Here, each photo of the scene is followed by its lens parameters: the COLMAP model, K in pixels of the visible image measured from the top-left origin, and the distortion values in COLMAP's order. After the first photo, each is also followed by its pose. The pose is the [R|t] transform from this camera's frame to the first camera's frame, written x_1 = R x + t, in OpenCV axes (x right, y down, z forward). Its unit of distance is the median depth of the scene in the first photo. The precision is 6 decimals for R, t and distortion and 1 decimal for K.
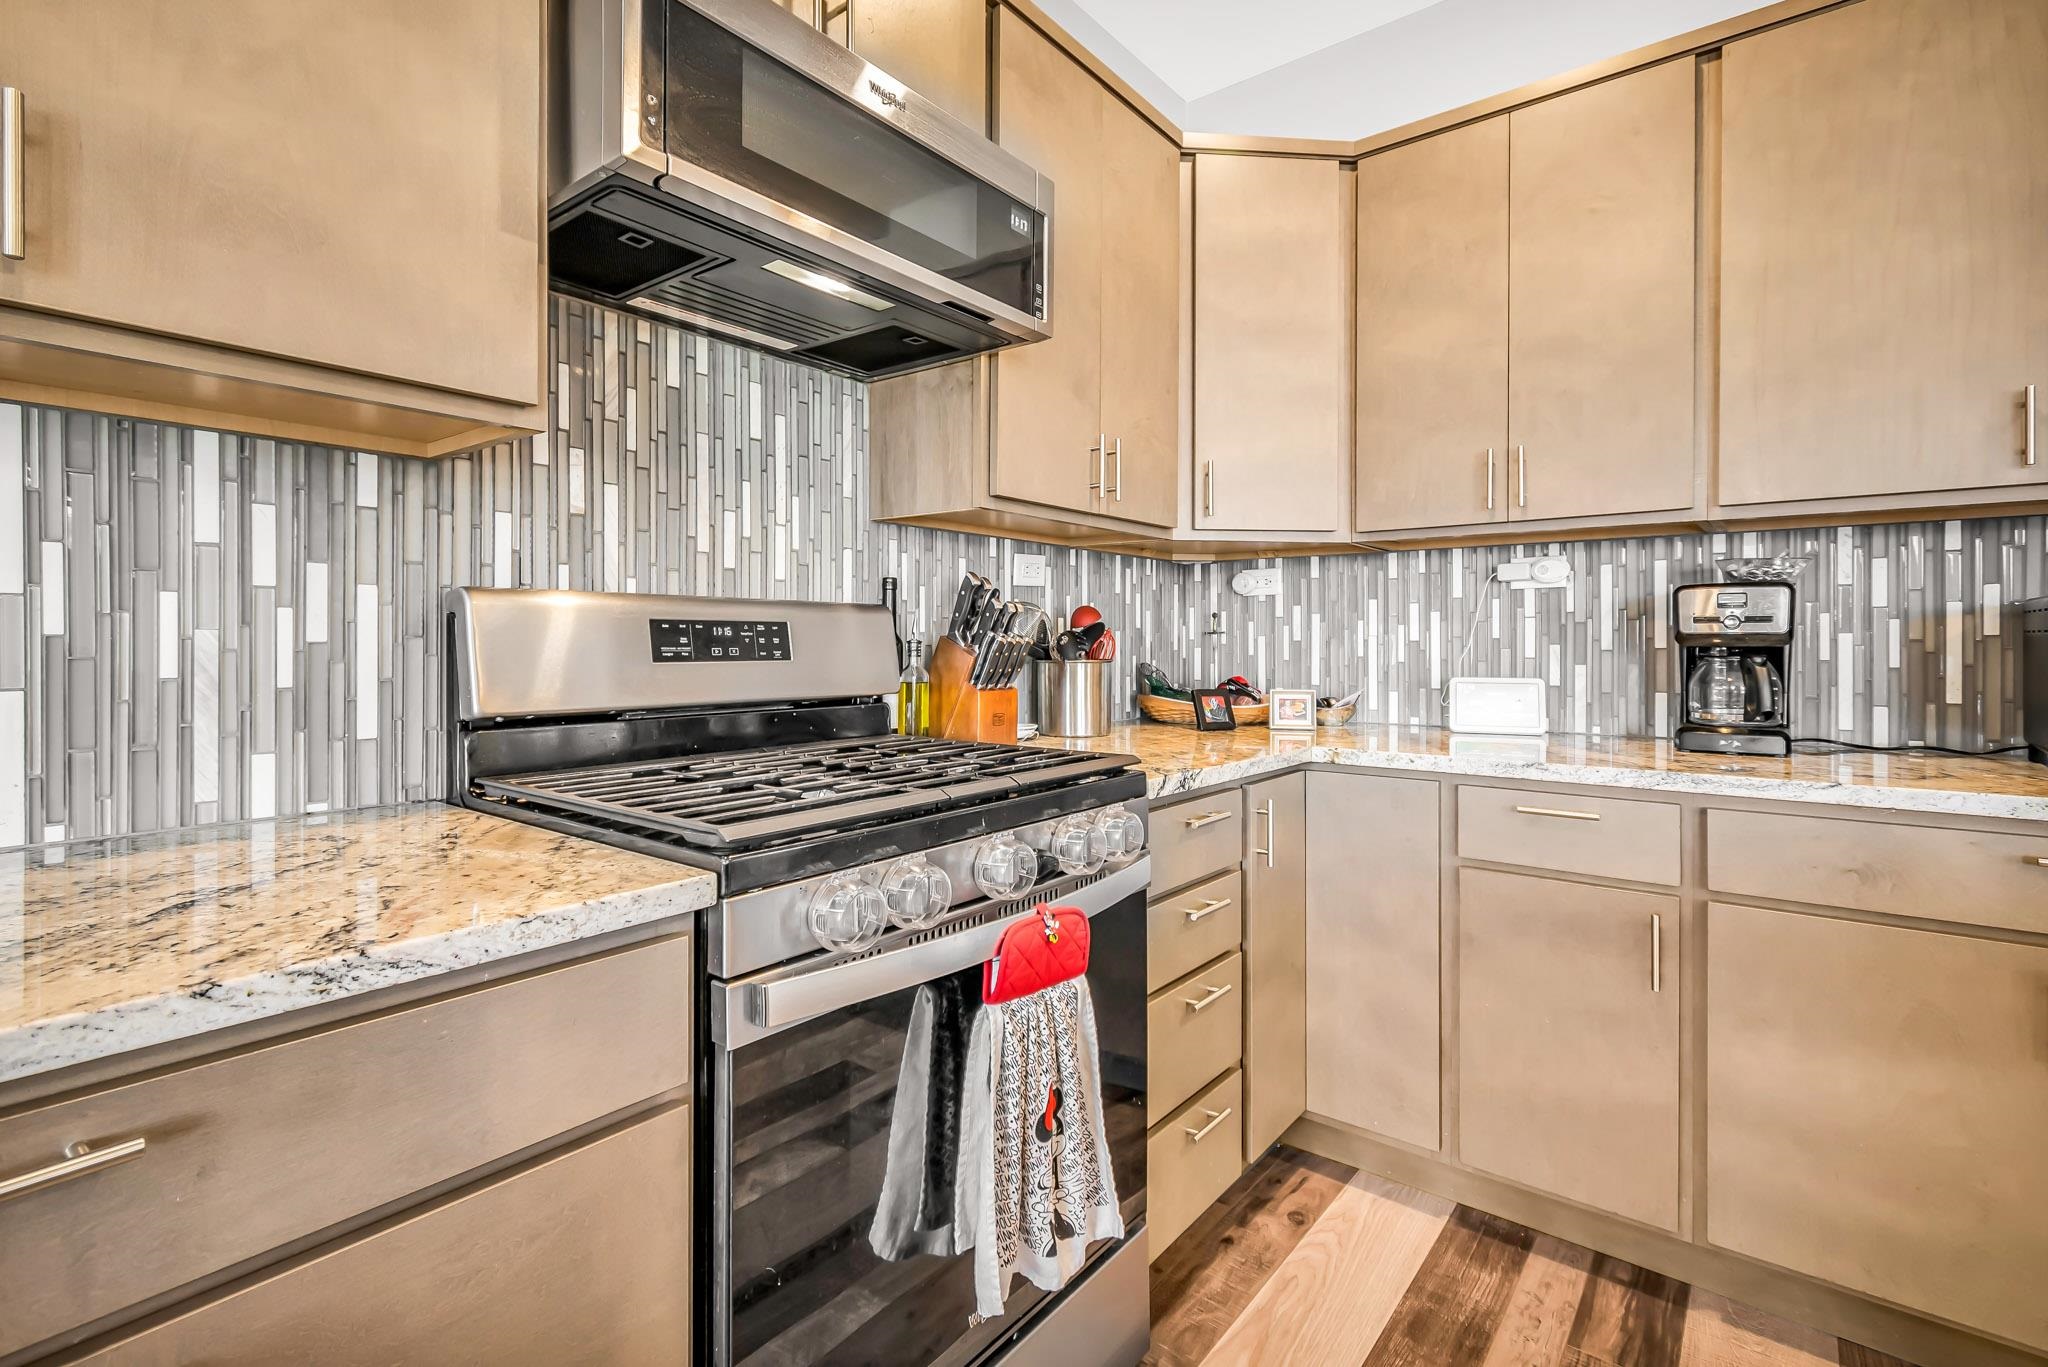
lens RADIAL K [[937.6, 0, 1023.6], [0, 937.6, 645.4], [0, 0, 1]] dist [0.005132, -0.000392]
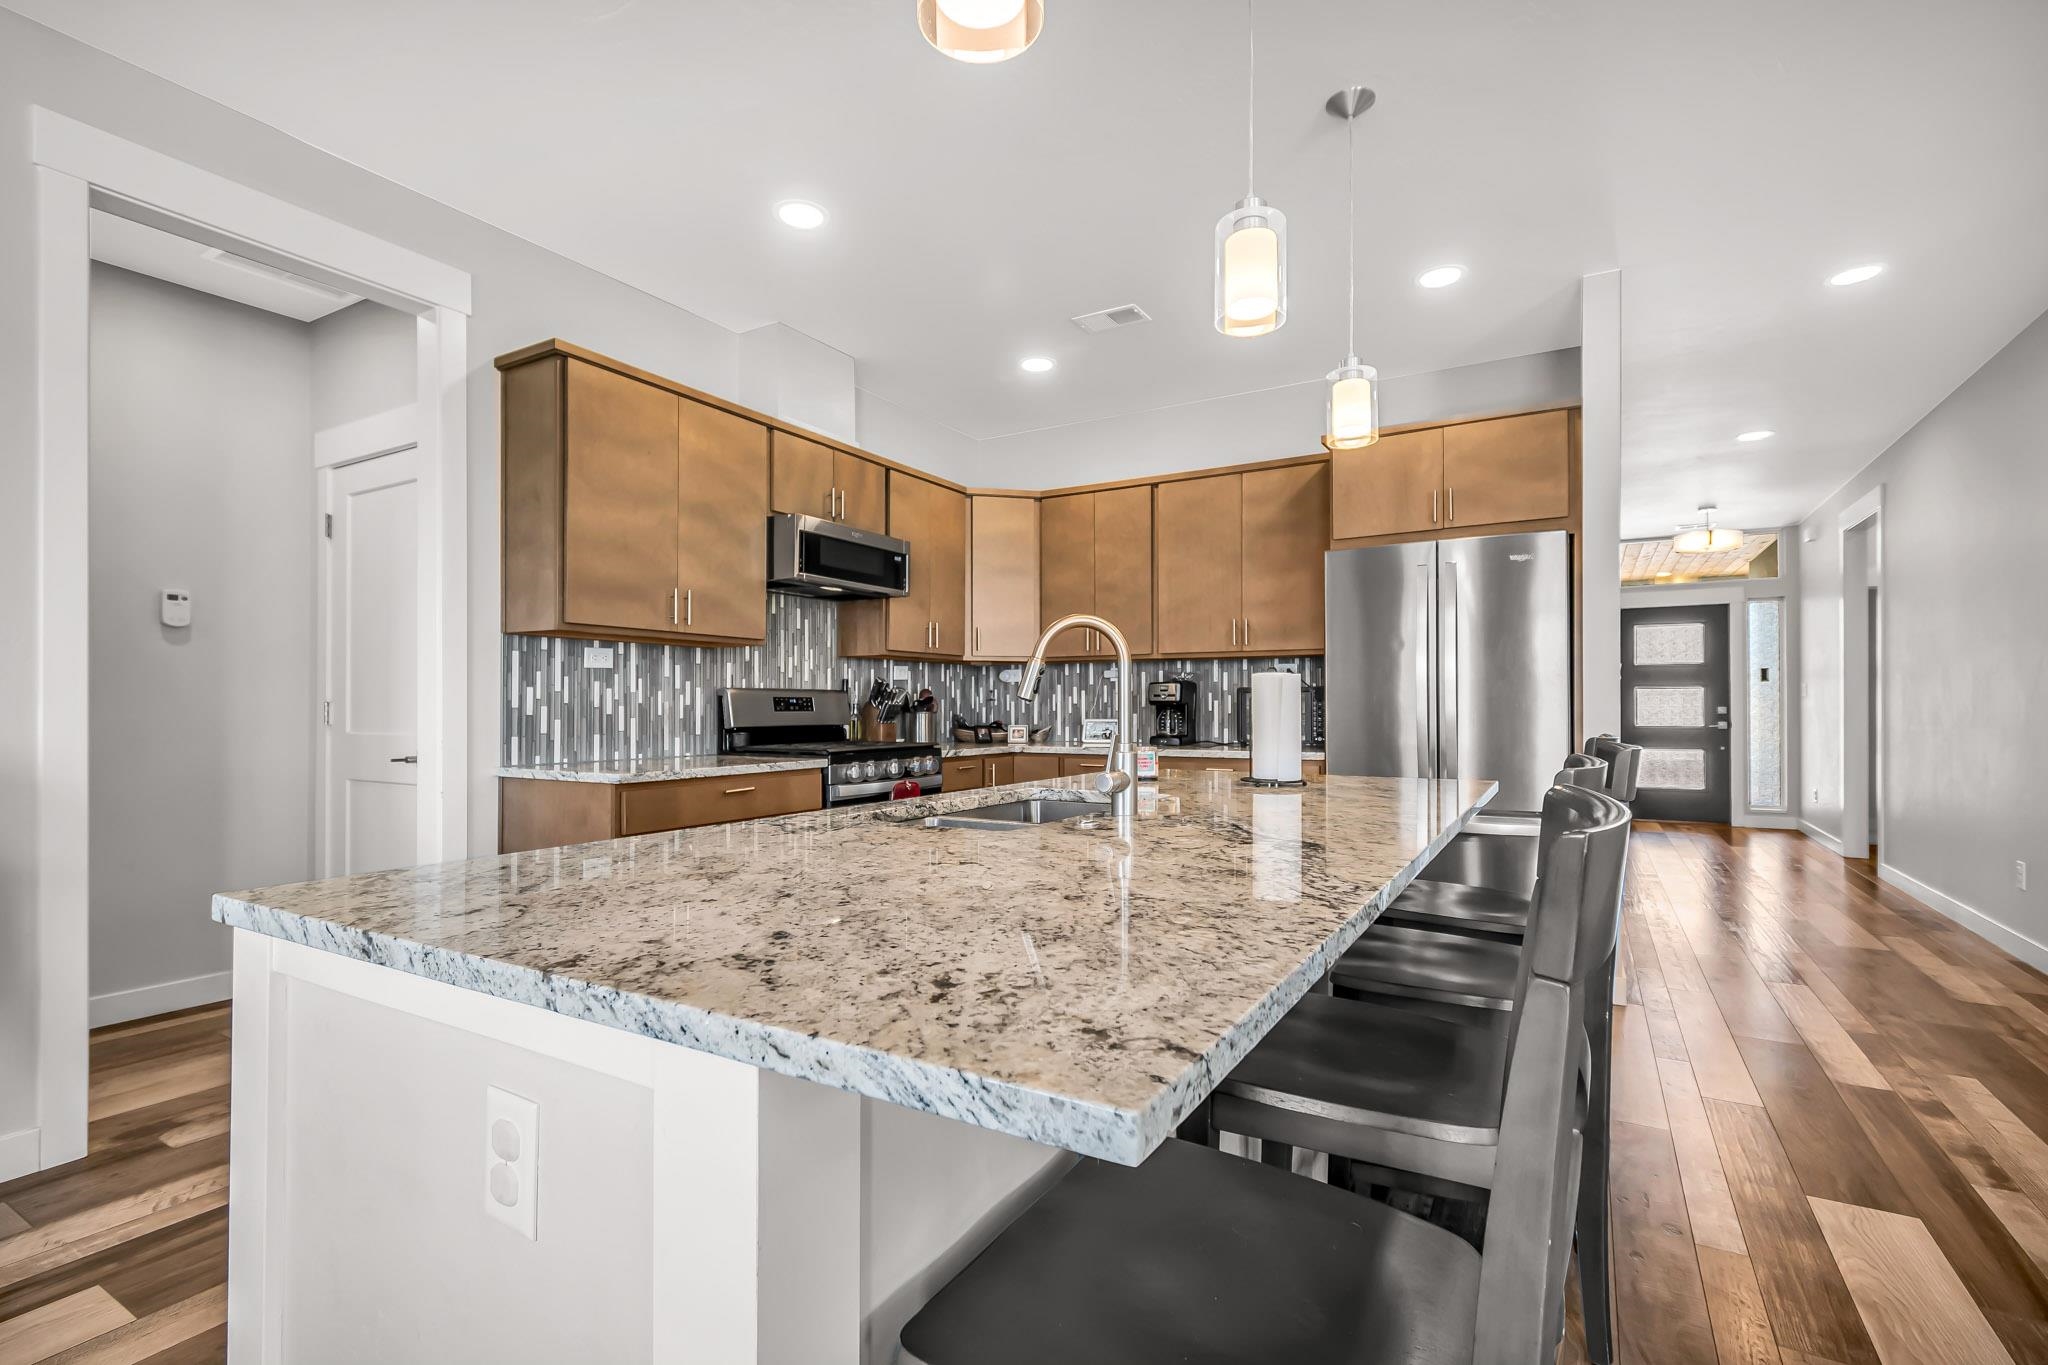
lens RADIAL K [[937.6, 0, 1034.3], [0, 937.6, 701.3], [0, 0, 1]] dist [0.005132, -0.000392]
pose [[0.988573, -0.001801, 0.150734, -0.020955], [0.002986, 0.999966, -0.007636, 0.008433], [-0.150715, 0.007999, 0.988545, -1.597133]]
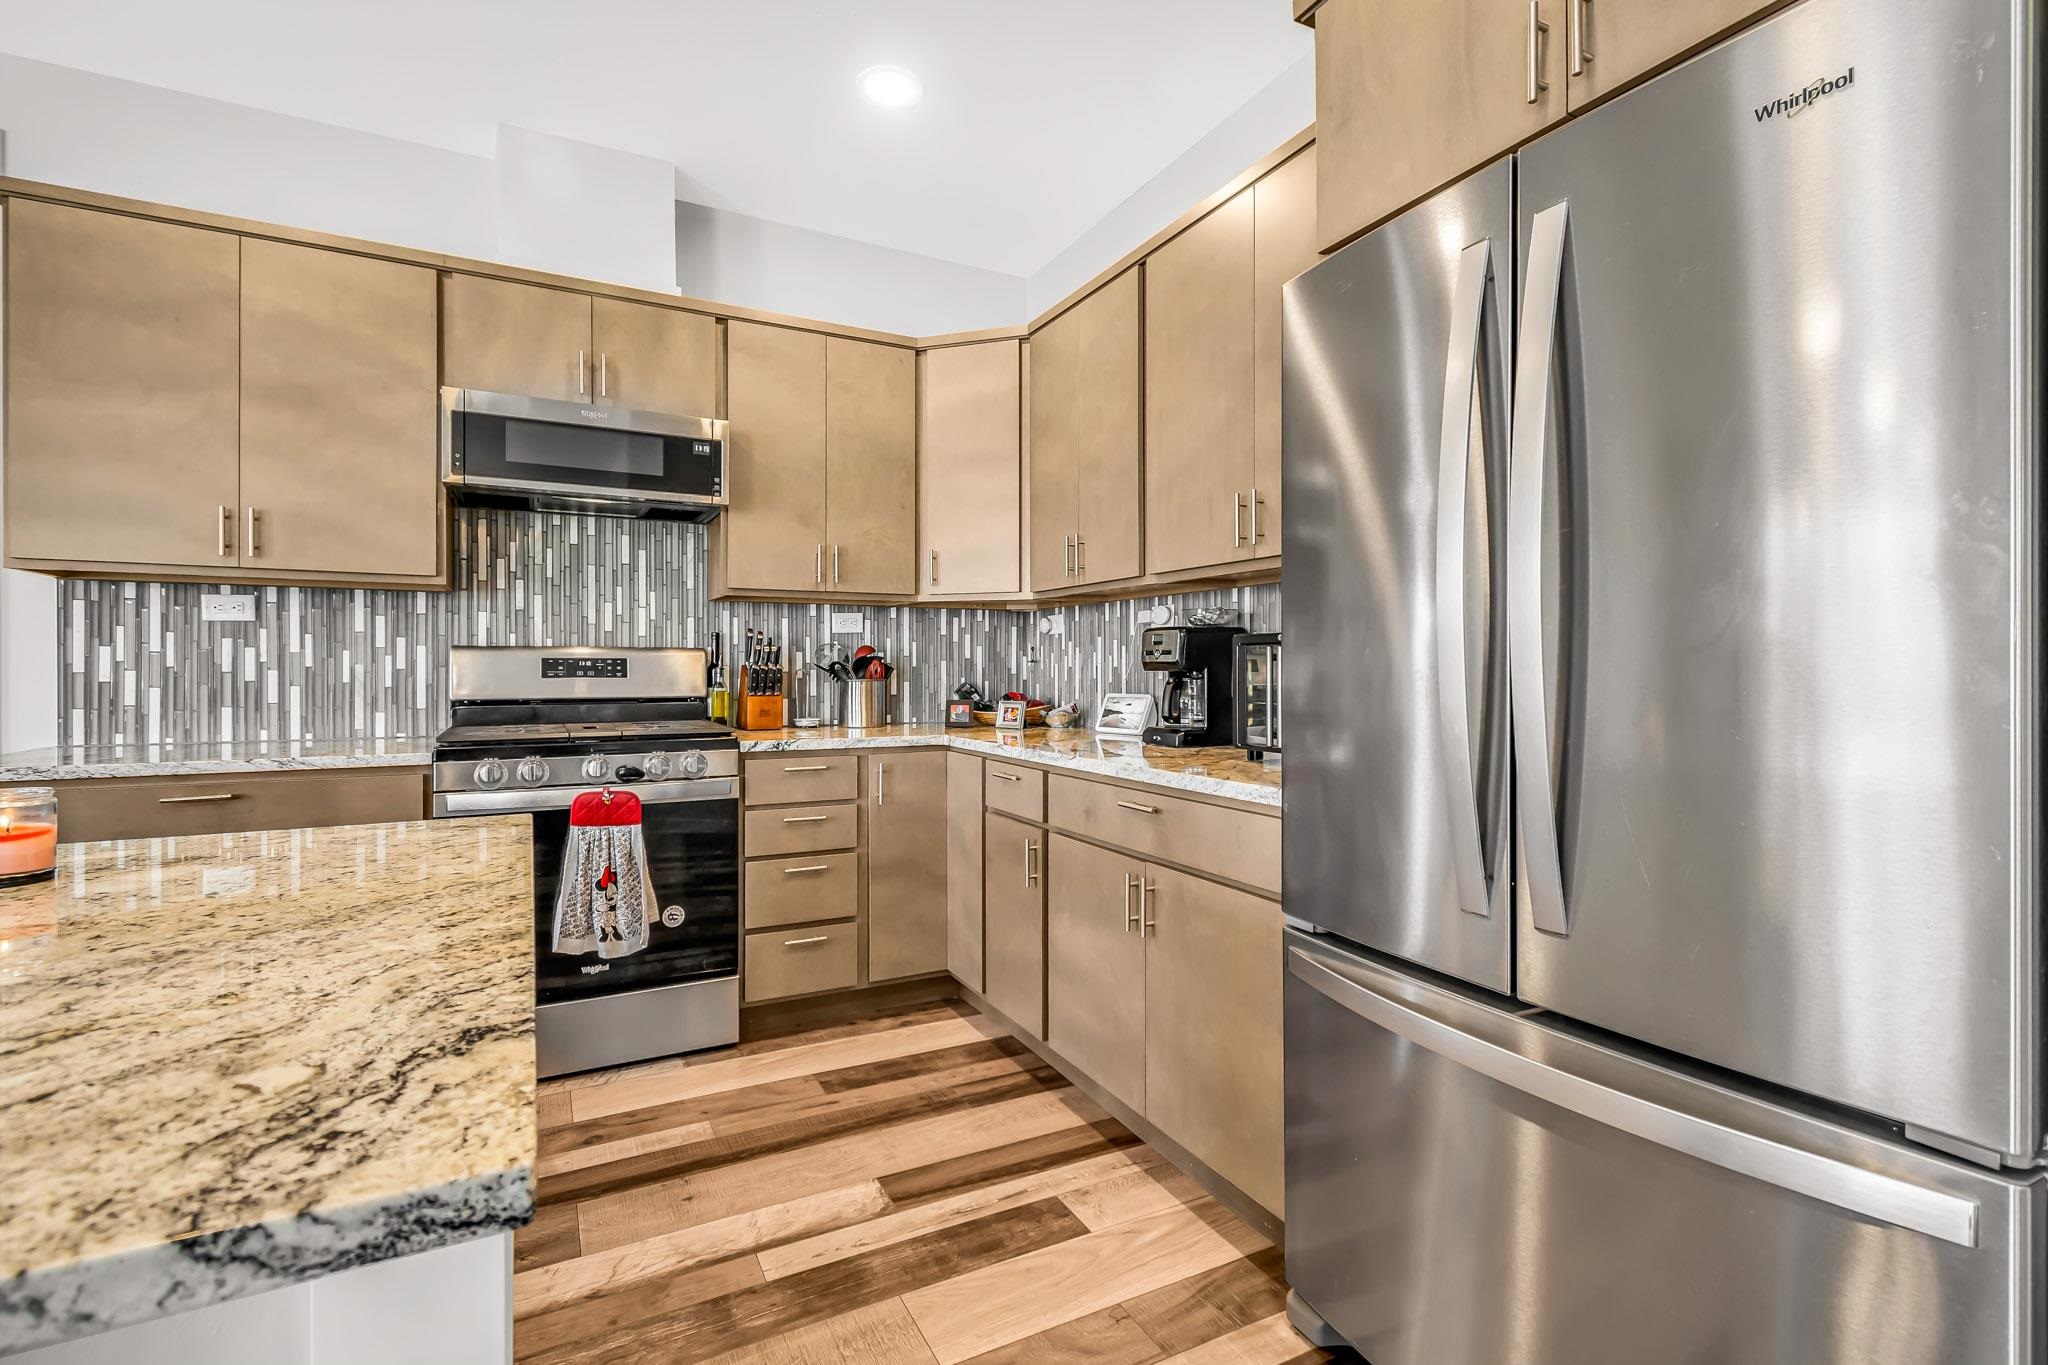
lens RADIAL K [[937.6, 0, 1051.7], [0, 937.6, 671.9], [0, 0, 1]] dist [0.005132, -0.000392]
pose [[0.916671, 0.001357, -0.399641, 1.179522], [-0.000501, 0.999997, 0.002247, -0.001250], [0.399643, -0.001859, 0.916669, -0.388232]]
